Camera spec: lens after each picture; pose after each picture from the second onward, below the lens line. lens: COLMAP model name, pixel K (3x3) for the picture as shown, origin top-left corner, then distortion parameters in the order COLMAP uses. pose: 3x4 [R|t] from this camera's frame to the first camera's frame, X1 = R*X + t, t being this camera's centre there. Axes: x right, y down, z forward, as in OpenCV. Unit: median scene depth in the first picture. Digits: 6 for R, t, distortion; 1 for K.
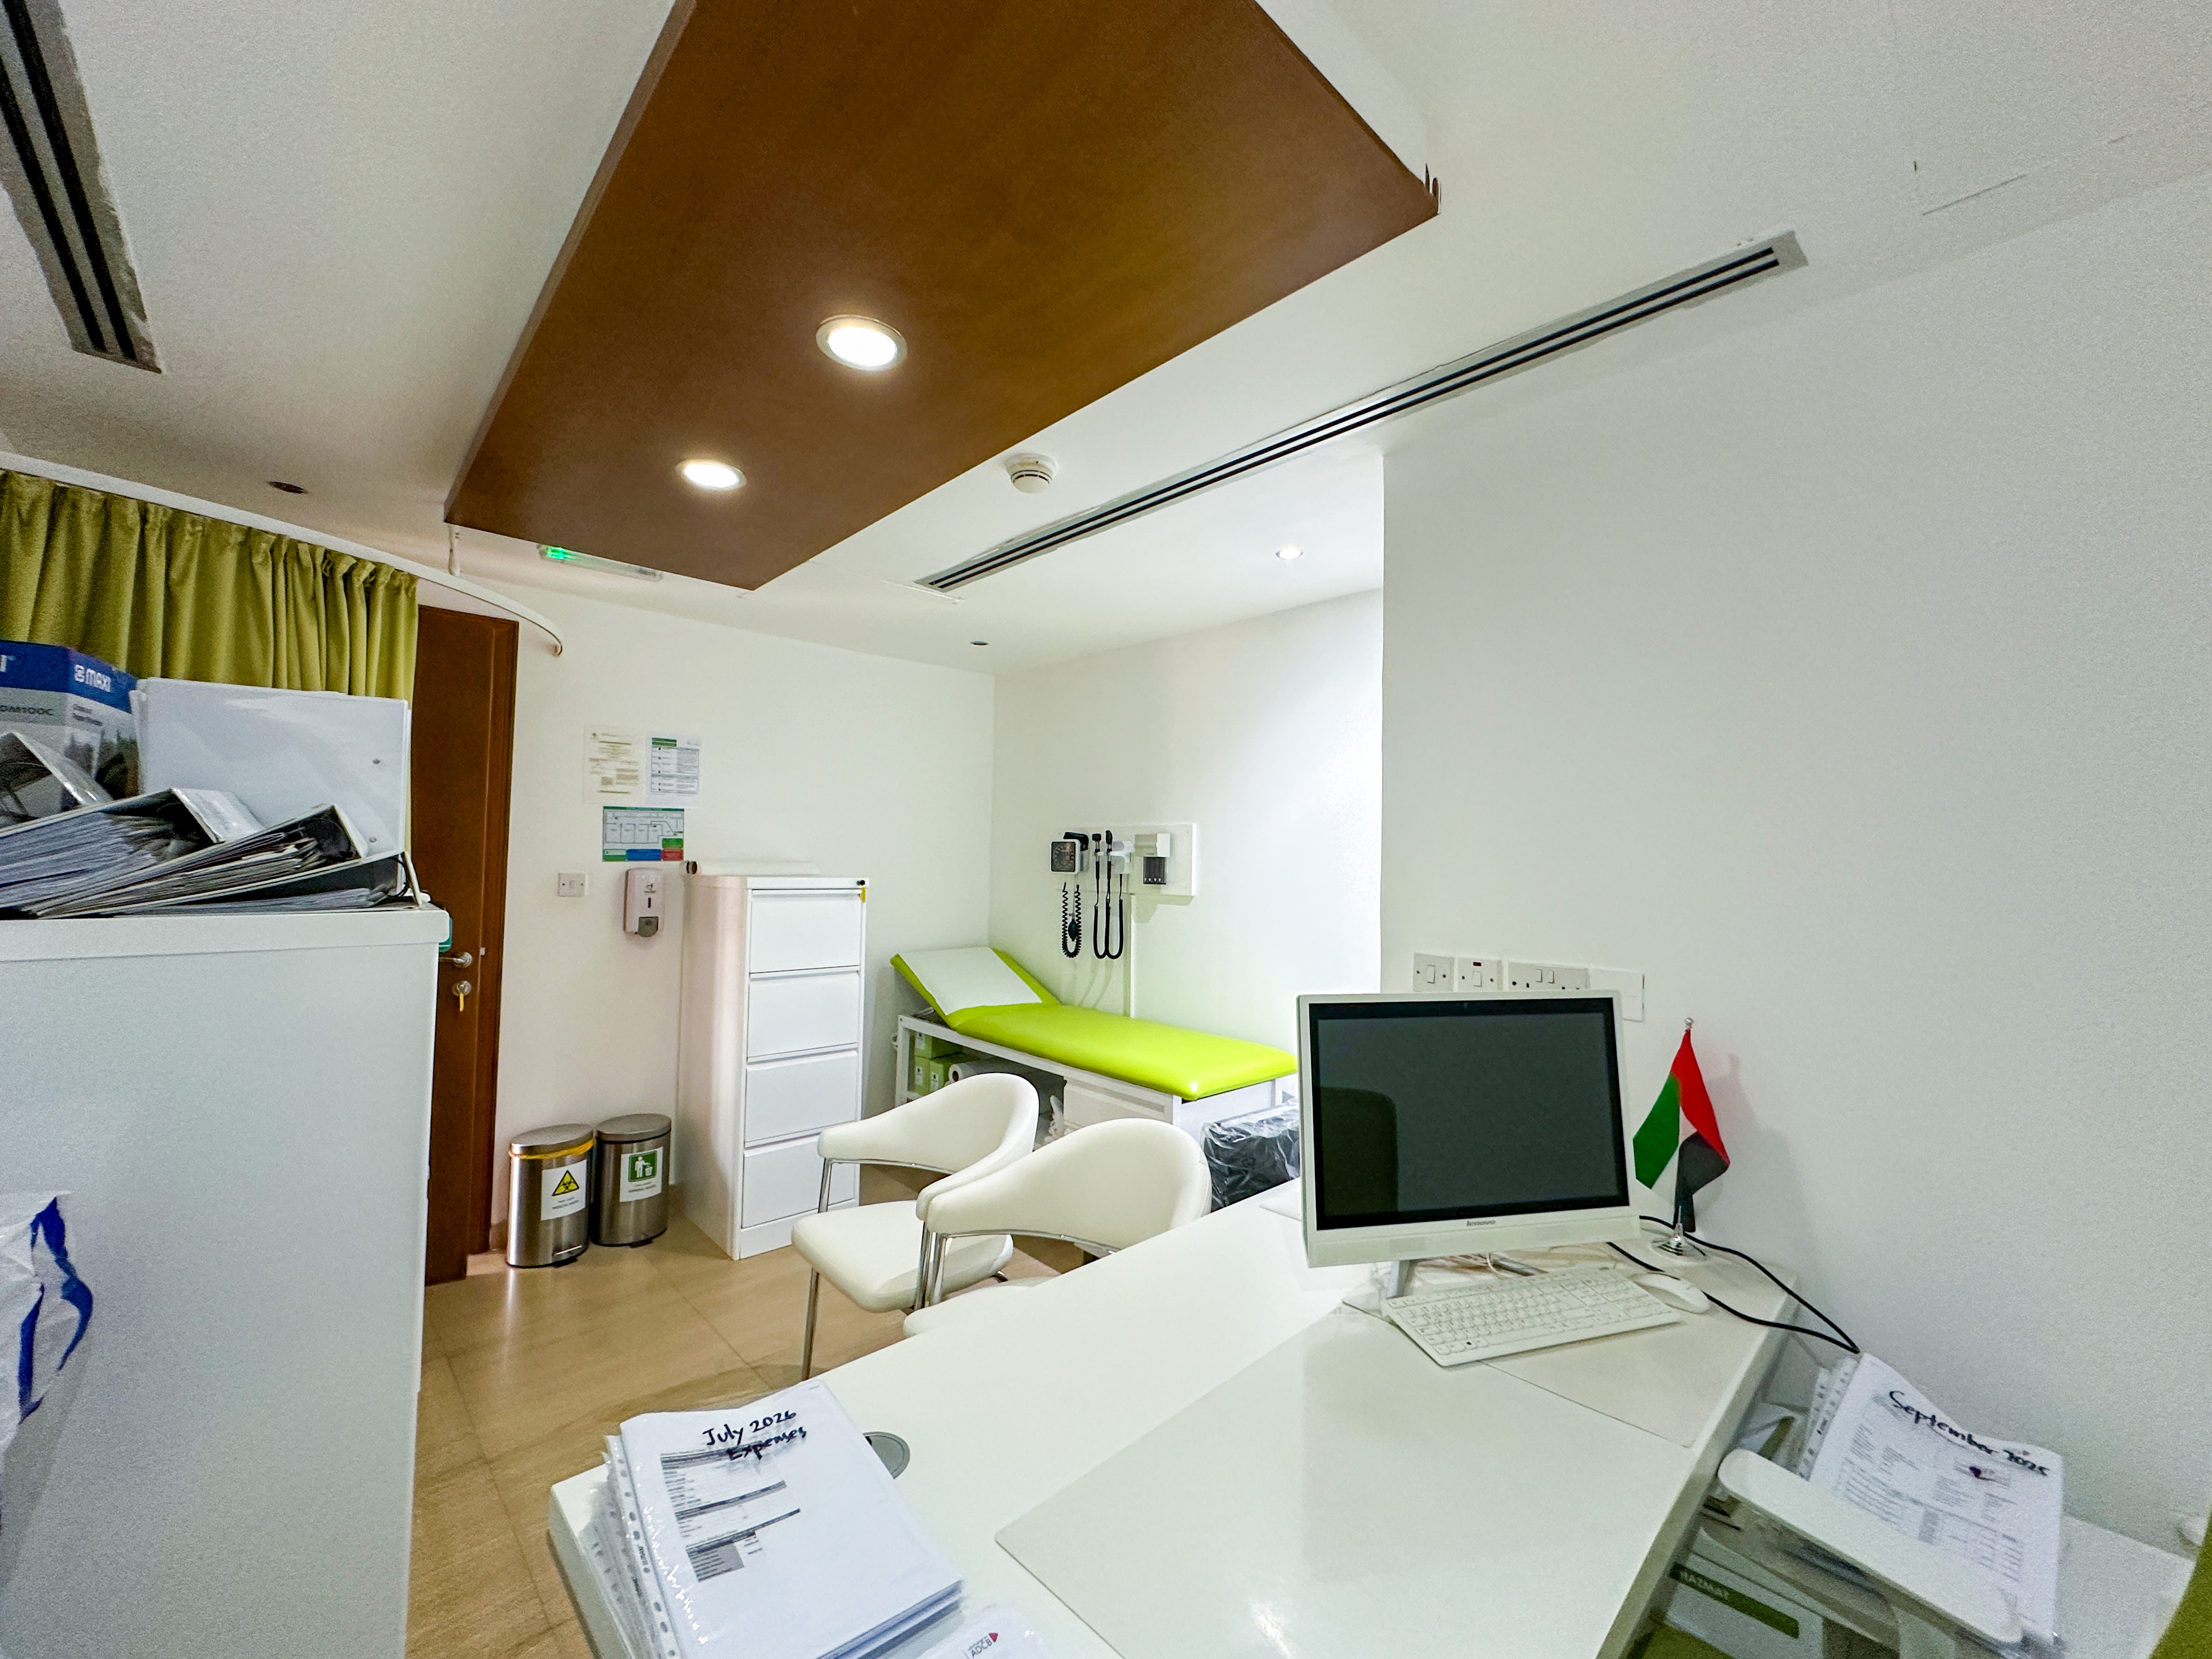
lens RADIAL K [[860.1, 0, 1106.0], [0, 860.1, 829.5], [0, 0, 1]] dist [-0.002338, -0.000047]
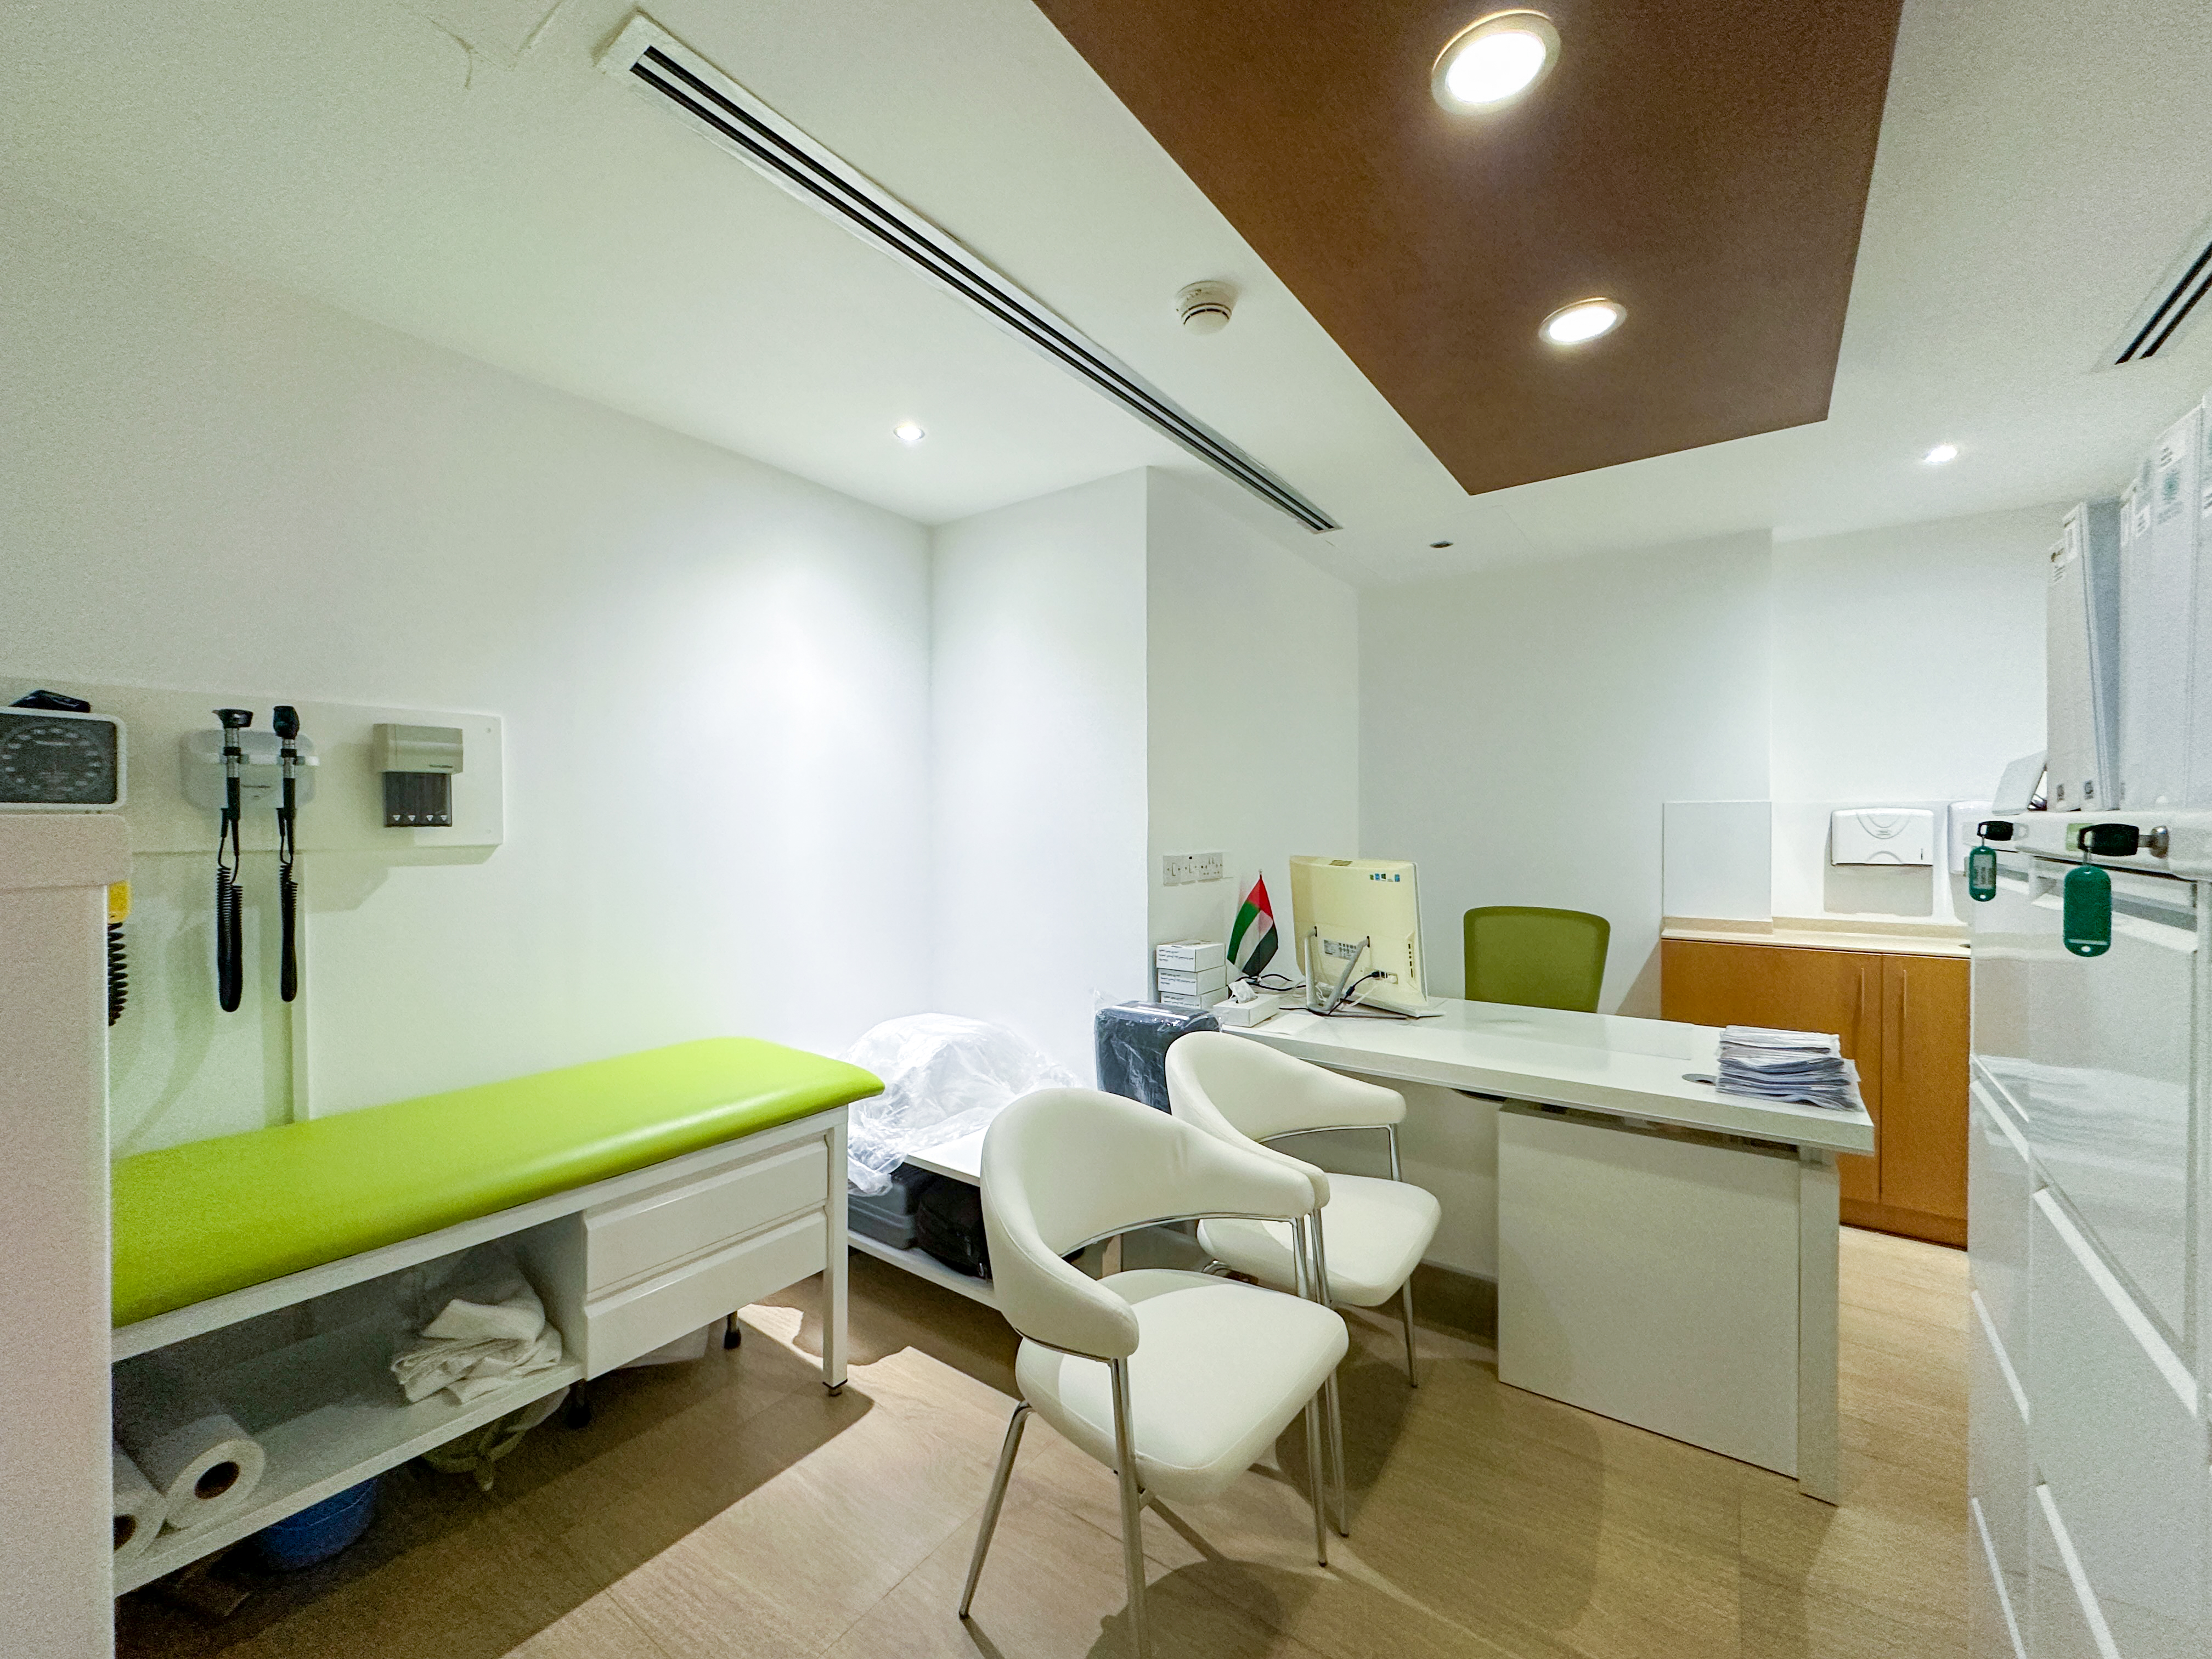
lens RADIAL K [[884.6, 0, 1106.0], [0, 884.6, 829.5], [0, 0, 1]] dist [-0.000575, 0.000432]
pose [[-0.177443, -0.028285, 0.983724, -0.564845], [-0.037769, 0.999046, 0.021913, 0.042068], [-0.983406, -0.033266, -0.178343, 0.757207]]
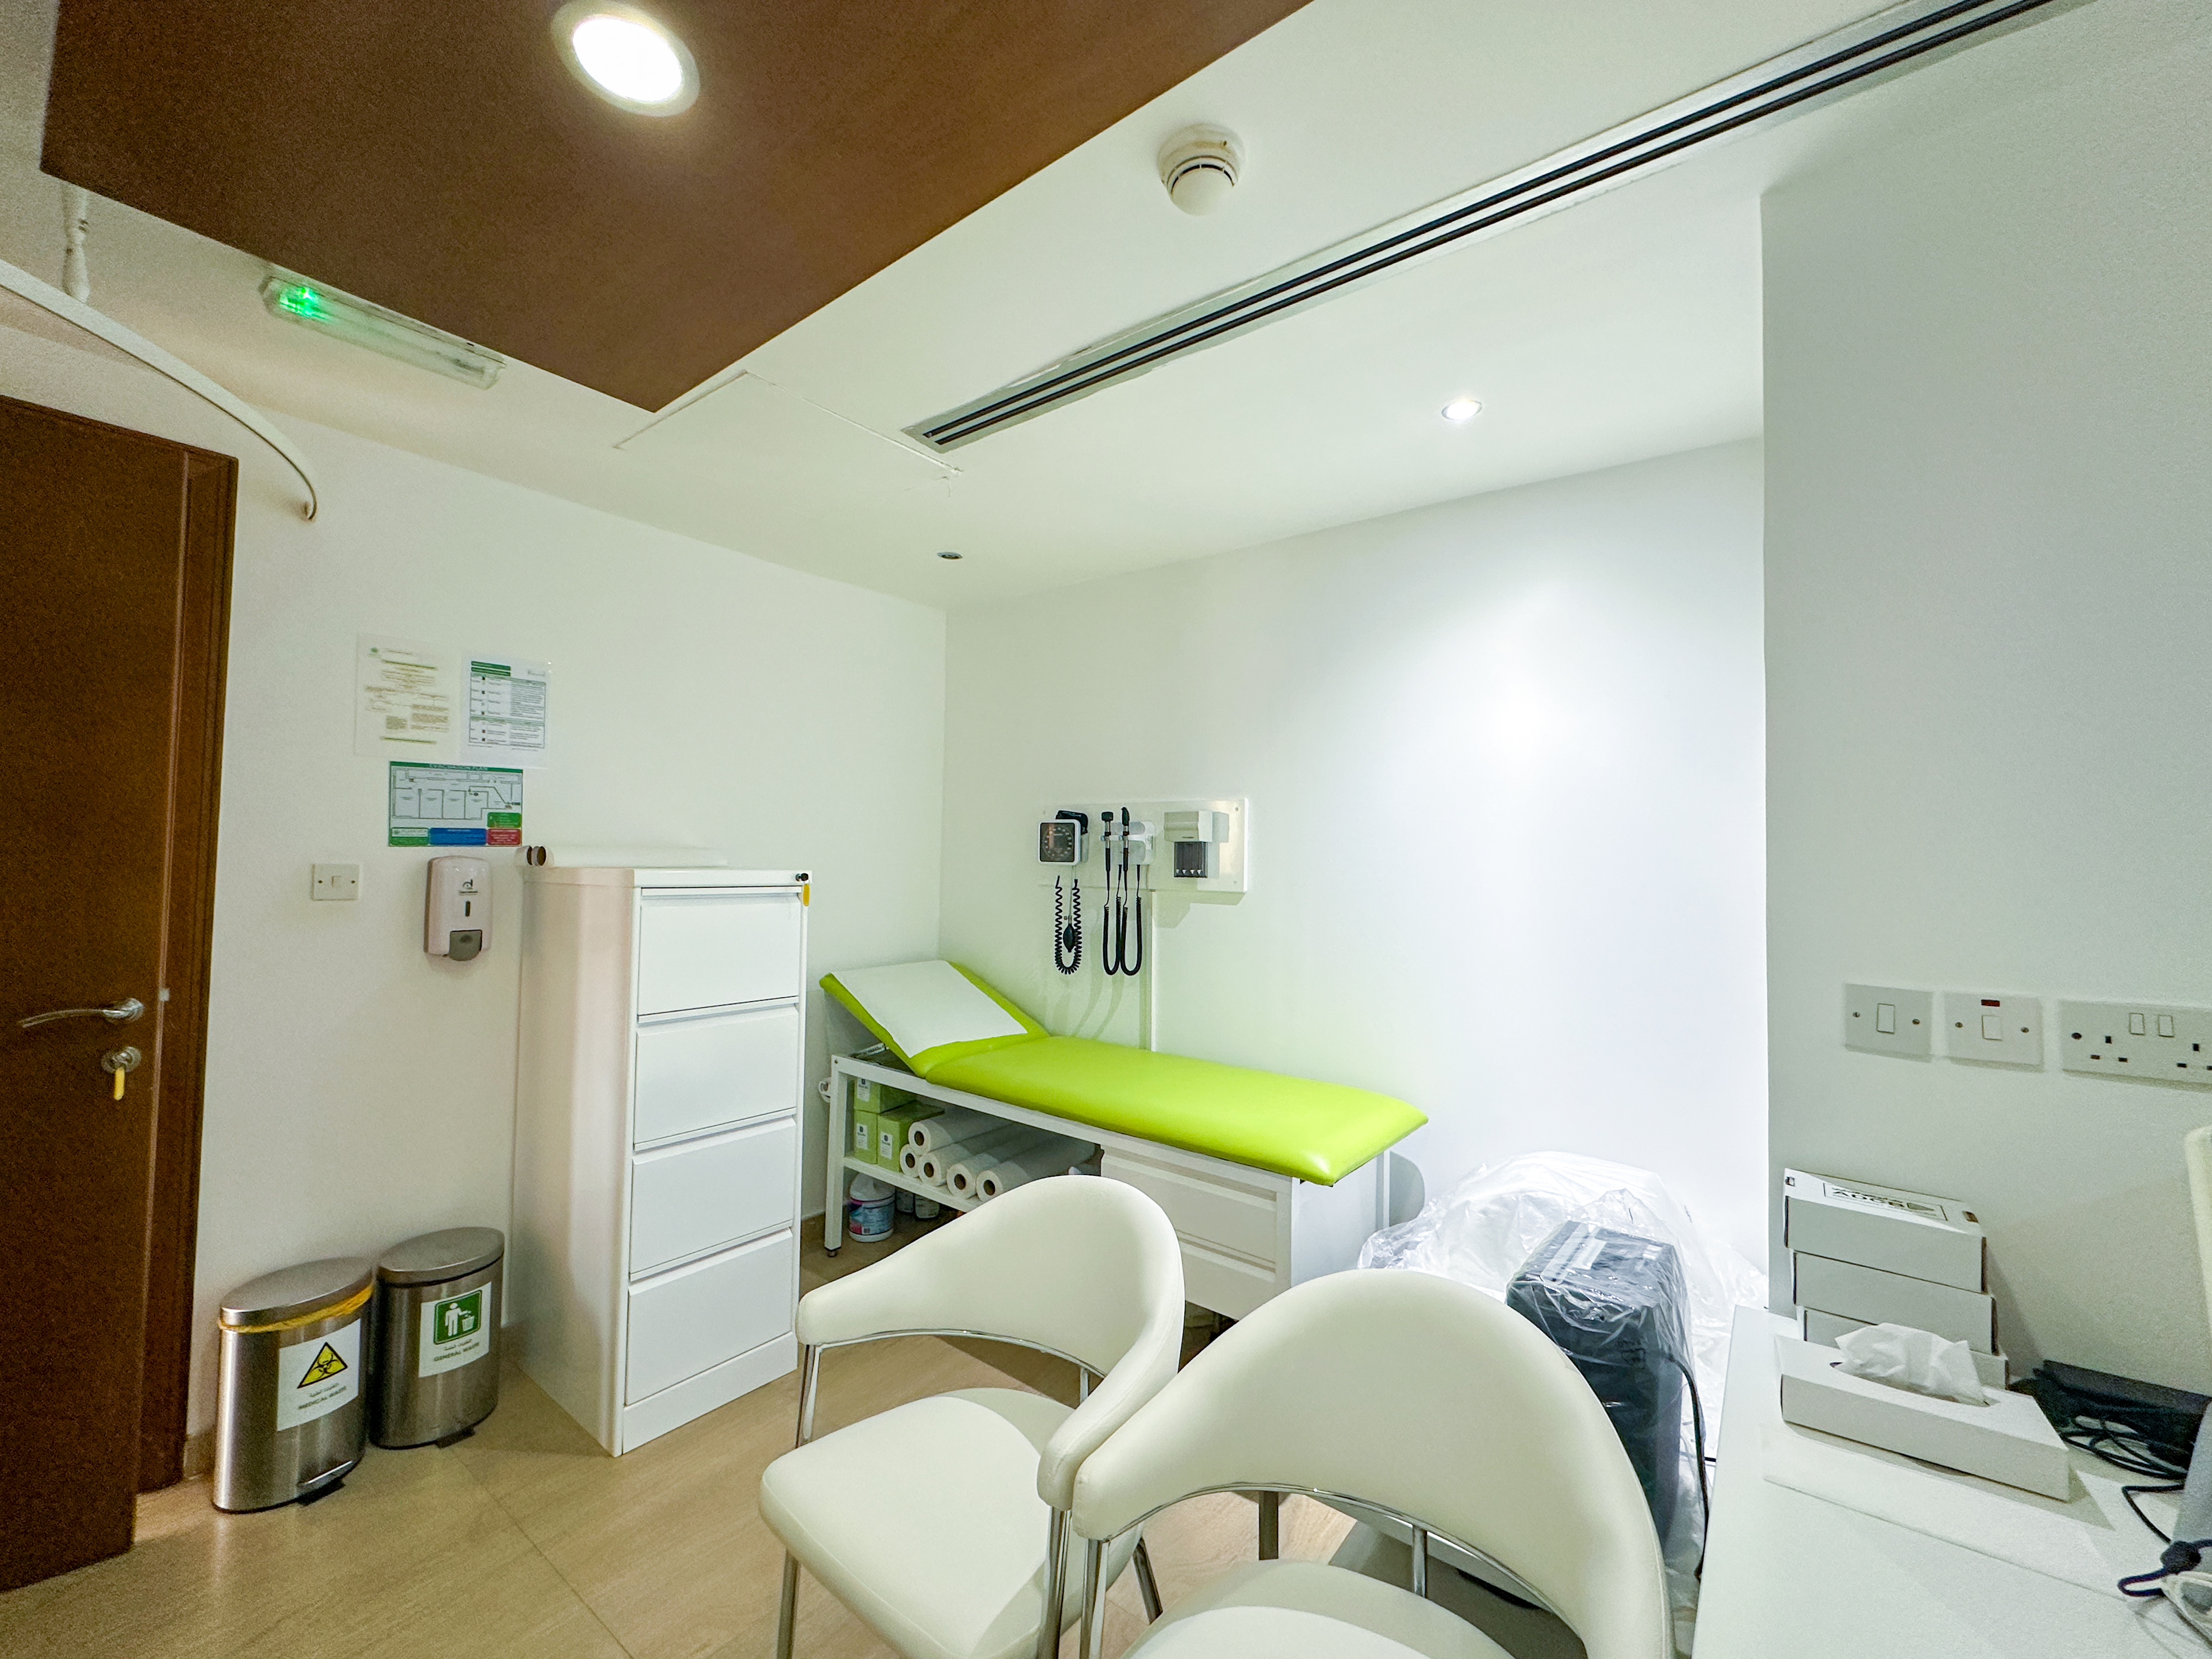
lens RADIAL K [[882.9, 0, 1106.0], [0, 882.9, 829.5], [0, 0, 1]] dist [-0.001542, 0.000314]
pose [[0.988408, 0.003367, 0.151782, -0.148812], [-0.004403, 0.999969, 0.006491, 0.017529], [-0.151756, -0.007084, 0.988393, 0.254958]]
